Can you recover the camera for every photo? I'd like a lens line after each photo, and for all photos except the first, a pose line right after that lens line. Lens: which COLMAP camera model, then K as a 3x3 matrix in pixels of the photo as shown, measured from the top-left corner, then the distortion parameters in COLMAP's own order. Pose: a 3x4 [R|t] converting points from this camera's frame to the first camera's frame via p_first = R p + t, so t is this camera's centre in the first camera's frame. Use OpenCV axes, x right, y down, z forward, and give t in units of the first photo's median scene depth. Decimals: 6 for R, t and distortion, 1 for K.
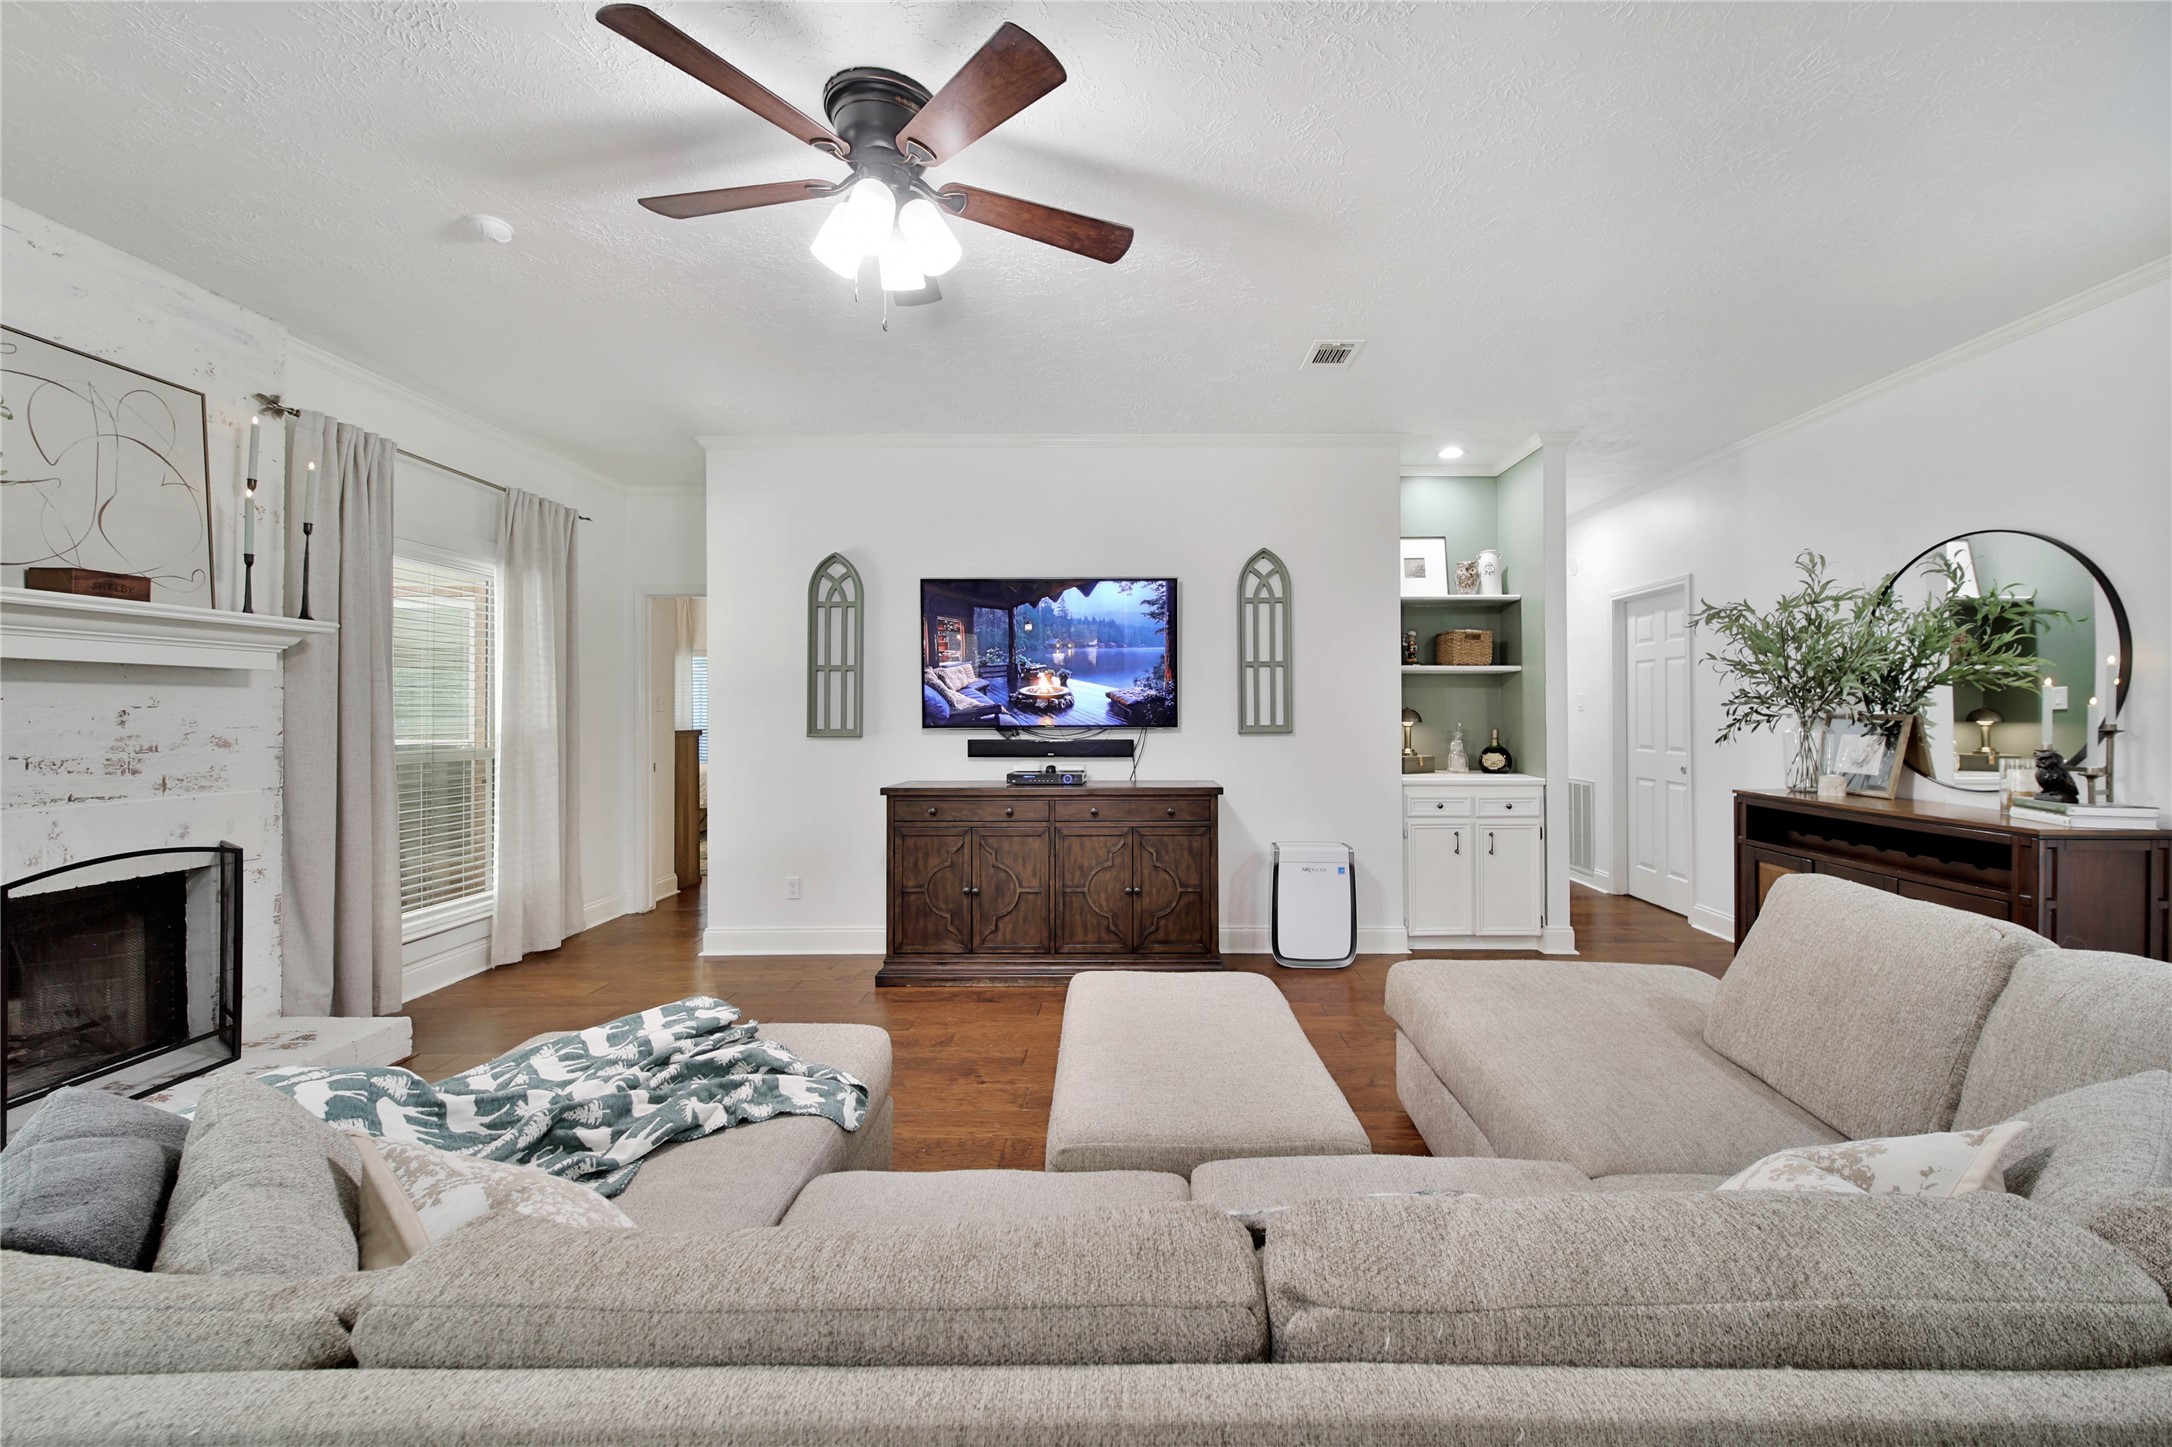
lens RADIAL K [[832.6, 0, 1130.0], [0, 832.6, 709.7], [0, 0, 1]] dist [-0.010038, -0.000183]
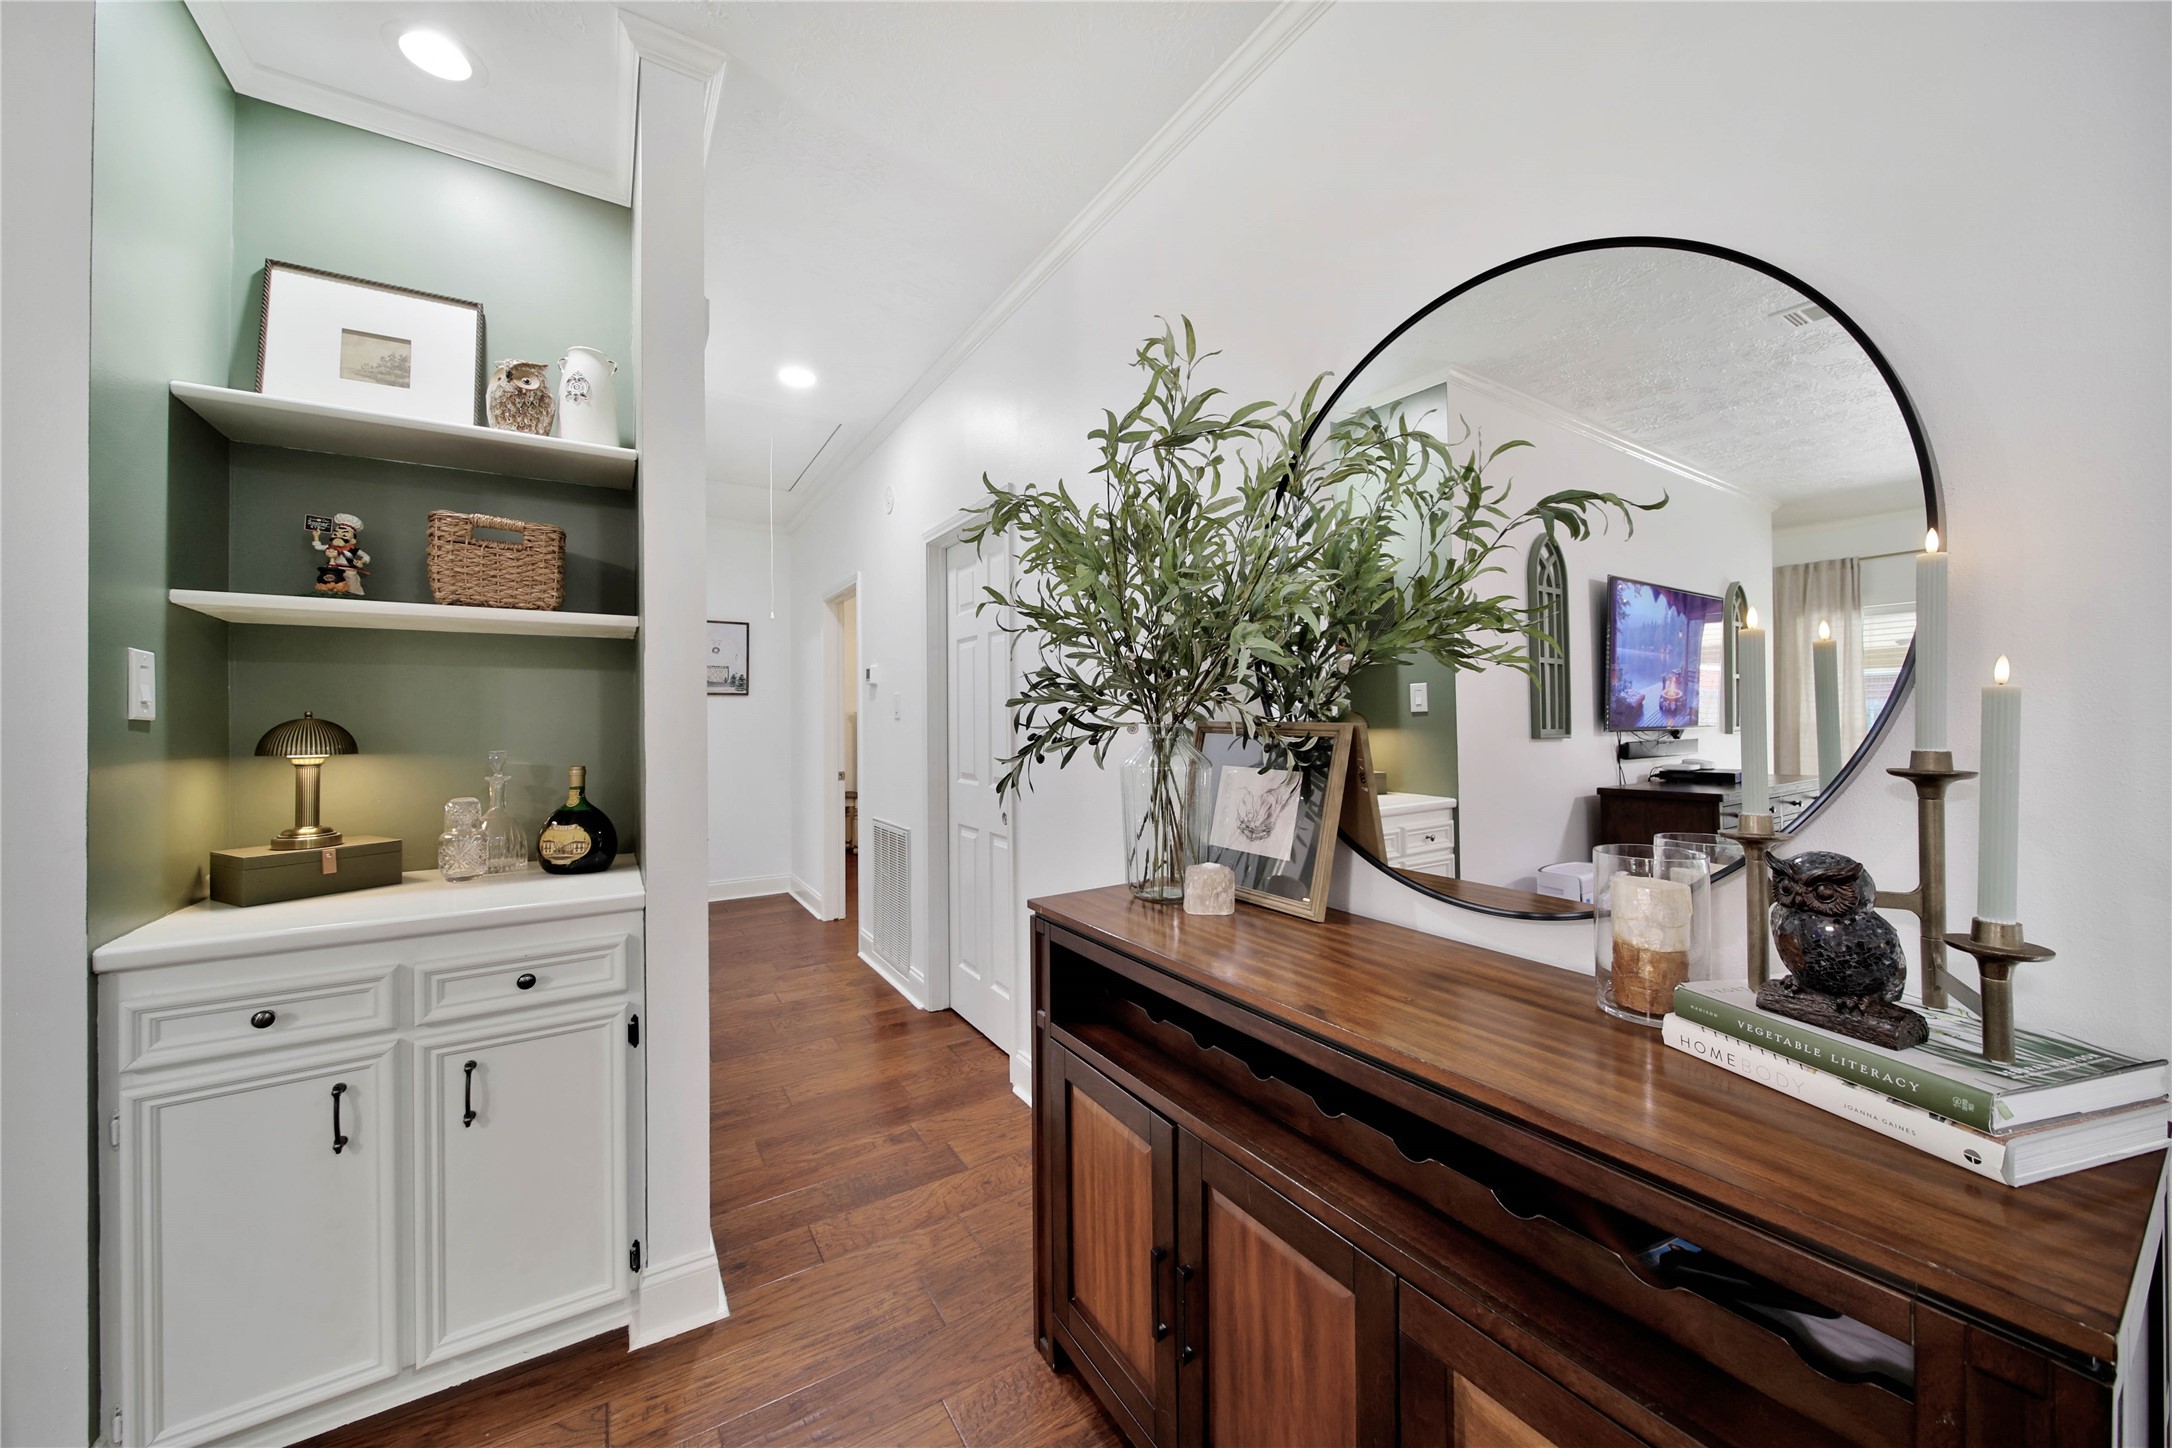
lens RADIAL K [[764.8, 0, 1092.5], [0, 764.8, 717.8], [0, 0, 1]] dist [0.000995, -0.000631]
pose [[0.836640, -0.005204, 0.547728, 0.546951], [0.005692, 0.999983, 0.000807, 0.001356], [-0.547723, 0.002442, 0.836656, 0.659319]]
